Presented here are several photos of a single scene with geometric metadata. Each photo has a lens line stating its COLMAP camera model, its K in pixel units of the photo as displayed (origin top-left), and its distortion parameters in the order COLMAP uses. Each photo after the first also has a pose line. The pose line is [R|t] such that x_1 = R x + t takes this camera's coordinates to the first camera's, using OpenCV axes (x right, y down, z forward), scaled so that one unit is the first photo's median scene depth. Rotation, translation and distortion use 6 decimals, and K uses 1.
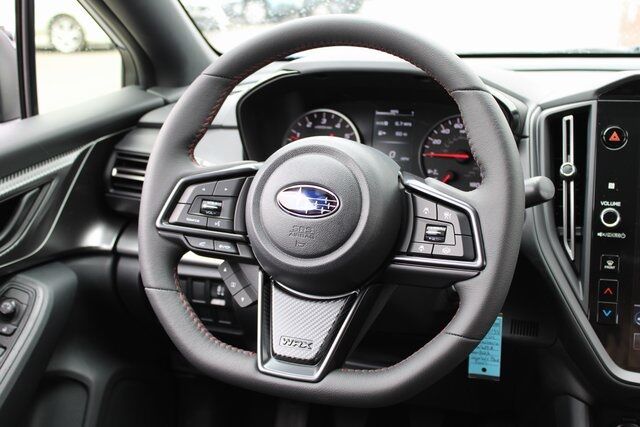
lens RADIAL K [[854.4, 0, 320.0], [0, 854.4, 213.5], [0, 0, 1]] dist [-0.121212, -0.010328]
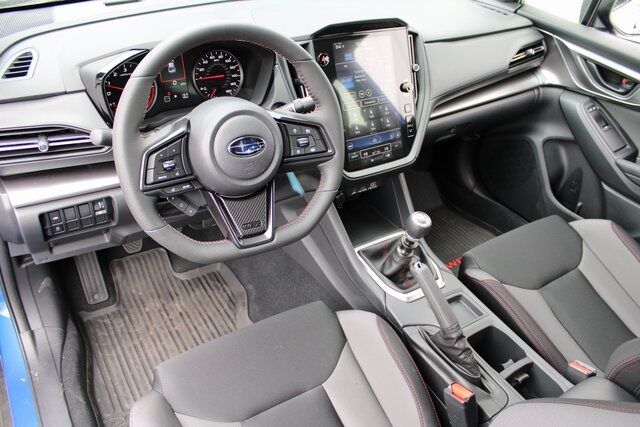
lens RADIAL K [[523.7, 0, 320.0], [0, 523.7, 213.5], [0, 0, 1]] dist [-0.043984, 0.000998]
pose [[0.635845, -0.392018, 0.664849, -0.657112], [0.116205, 0.900212, 0.419661, -0.310046], [-0.763019, -0.189580, 0.617949, 0.236883]]
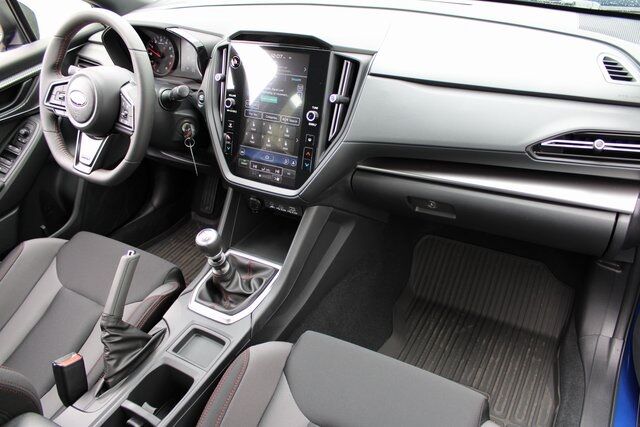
lens RADIAL K [[523.7, 0, 320.0], [0, 523.7, 213.5], [0, 0, 1]] dist [-0.043984, 0.000998]
pose [[0.968190, 0.074464, -0.238878, 0.996232], [0.010680, 0.941522, 0.336782, -0.189588], [0.249987, -0.328621, 0.910777, -0.232053]]
